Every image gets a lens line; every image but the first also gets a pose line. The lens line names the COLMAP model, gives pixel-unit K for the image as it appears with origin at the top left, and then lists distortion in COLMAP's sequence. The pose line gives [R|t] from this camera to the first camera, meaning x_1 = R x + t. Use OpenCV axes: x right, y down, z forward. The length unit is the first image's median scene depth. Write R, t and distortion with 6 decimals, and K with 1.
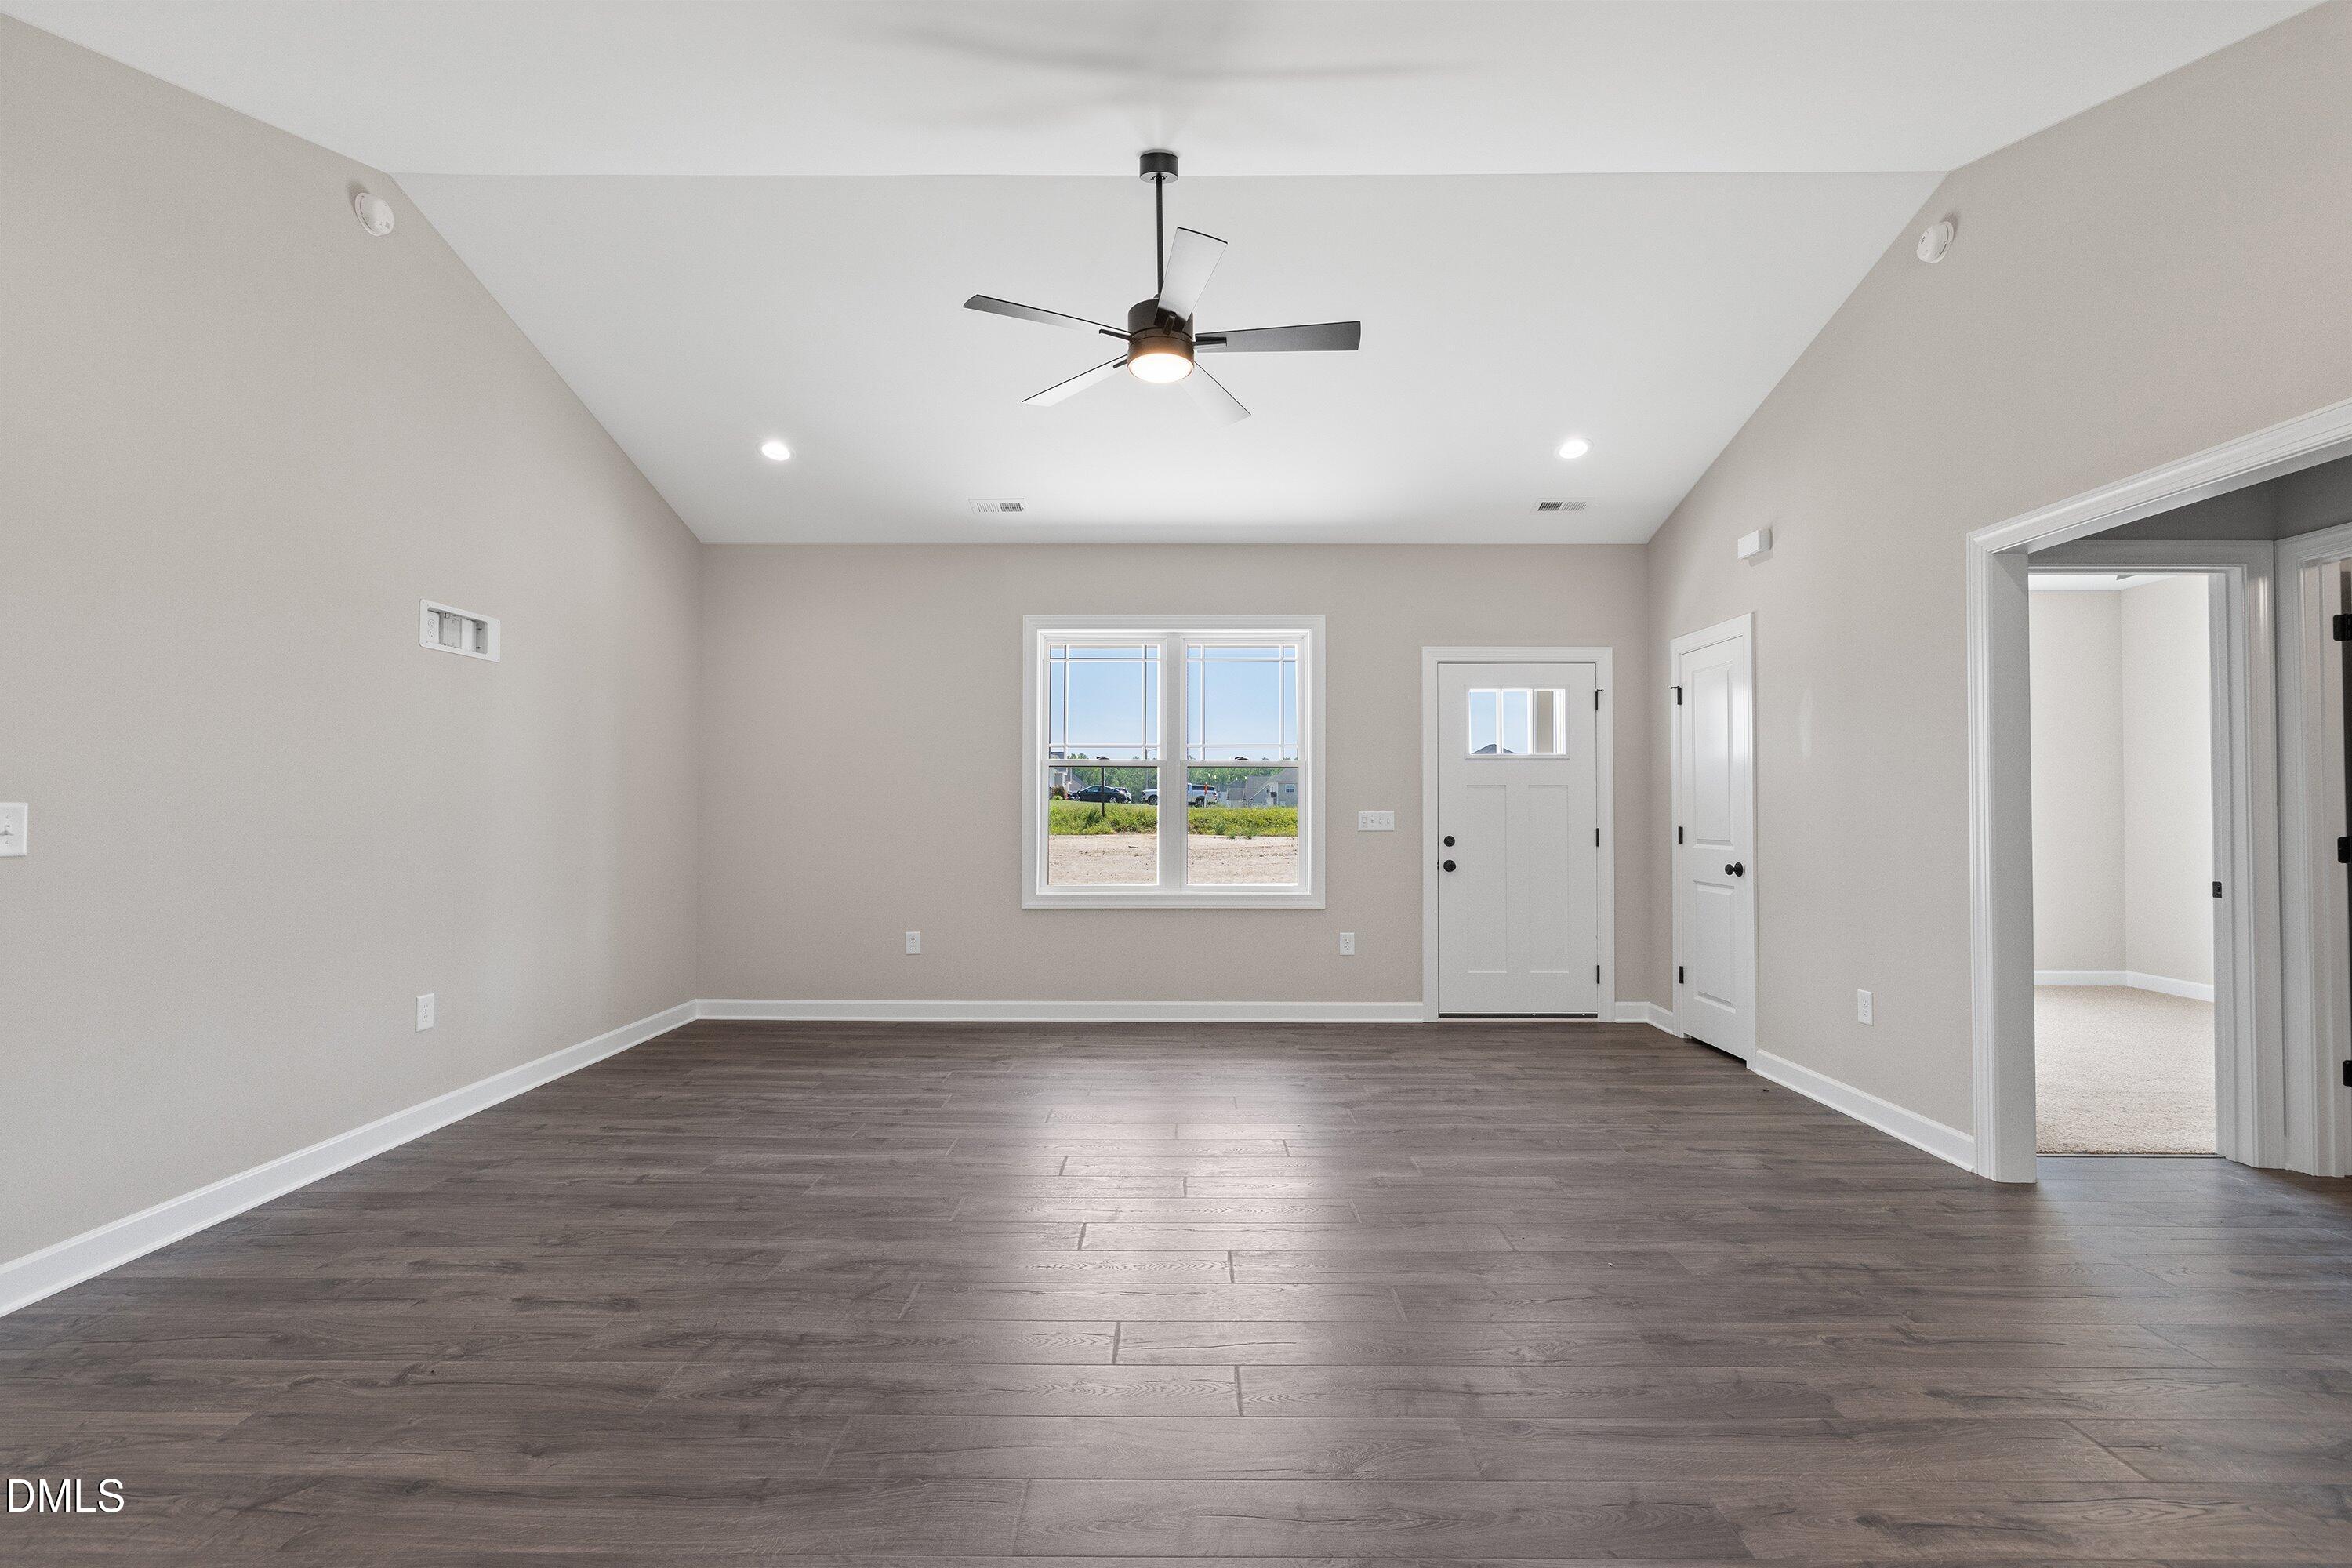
lens RADIAL K [[1010.3, 0, 1178.4], [0, 1010.3, 793.4], [0, 0, 1]] dist [-0.004359, 0.001741]
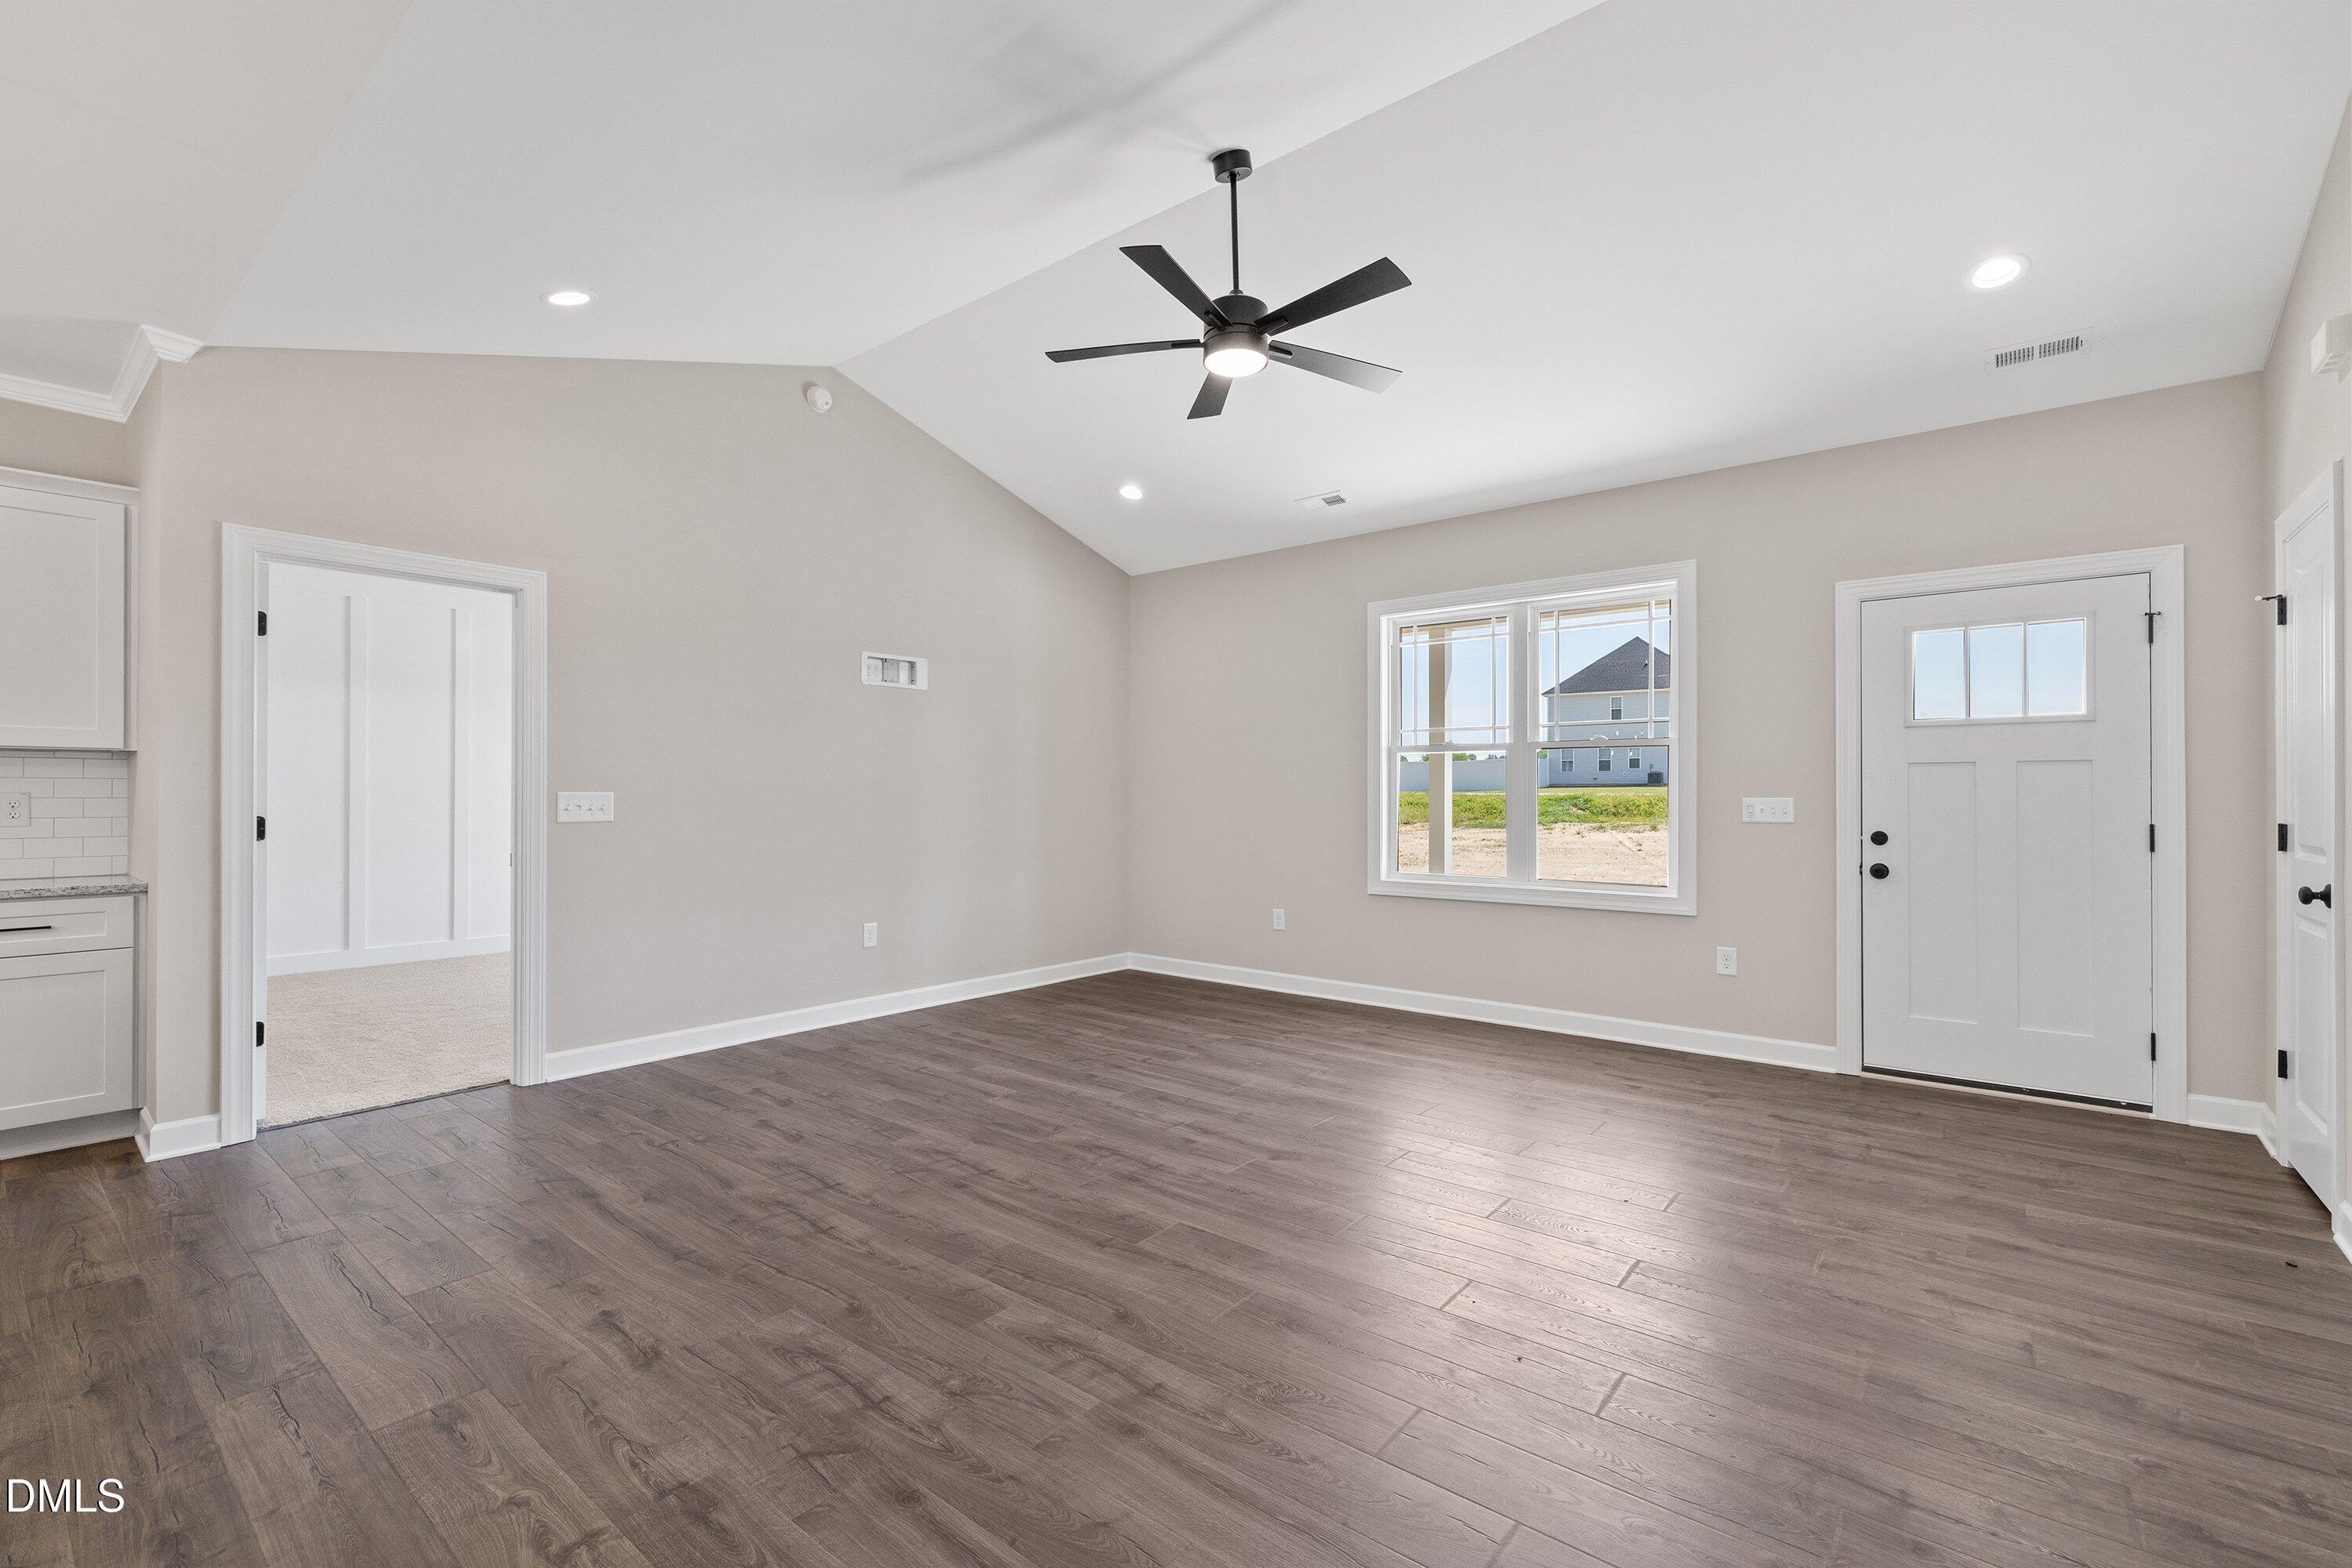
lens RADIAL K [[1010.3, 0, 1181.3], [0, 1010.3, 795.0], [0, 0, 1]] dist [-0.004359, 0.001741]
pose [[0.780376, -0.000711, -0.625310, 0.385911], [0.010127, 0.999883, 0.011501, 0.001671], [0.625228, -0.015308, 0.780292, 0.109406]]
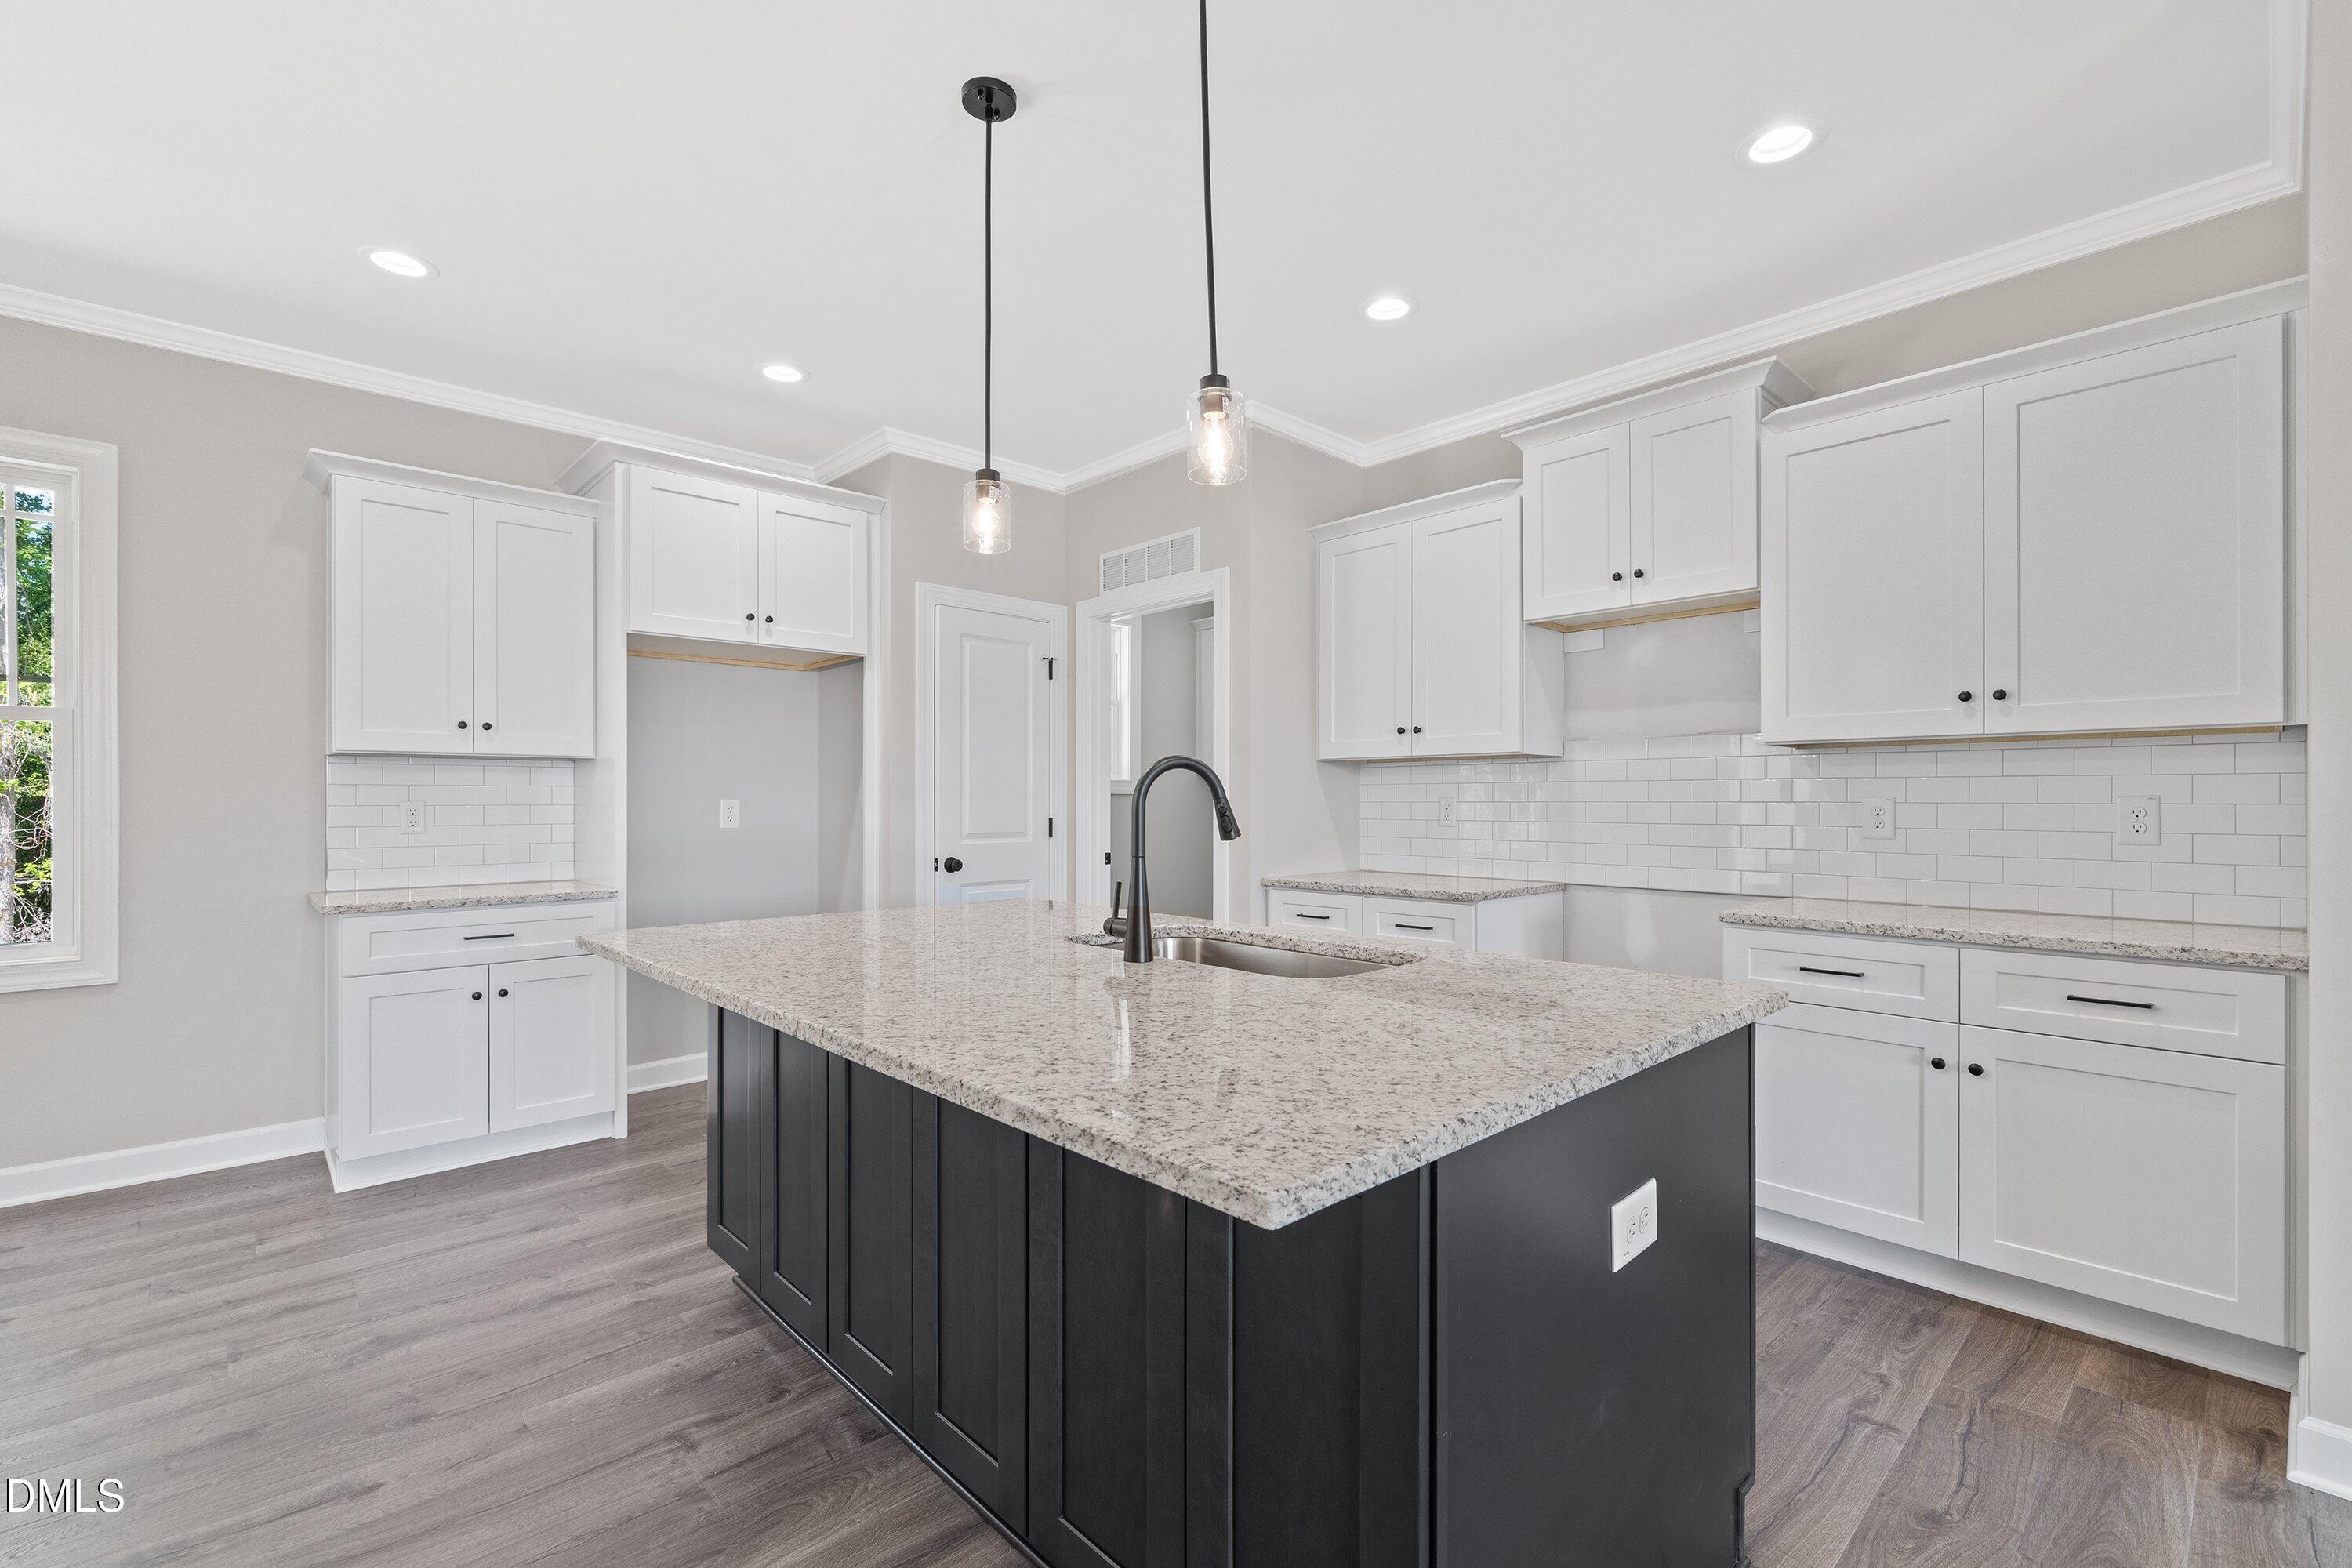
lens RADIAL K [[1010.3, 0, 1169.1], [0, 1010.3, 800.6], [0, 0, 1]] dist [-0.004359, 0.001741]
pose [[-0.730913, -0.001522, -0.682469, -0.025744], [0.010611, 0.999851, -0.013594, 0.003846], [0.682388, -0.017178, -0.730788, 0.191317]]
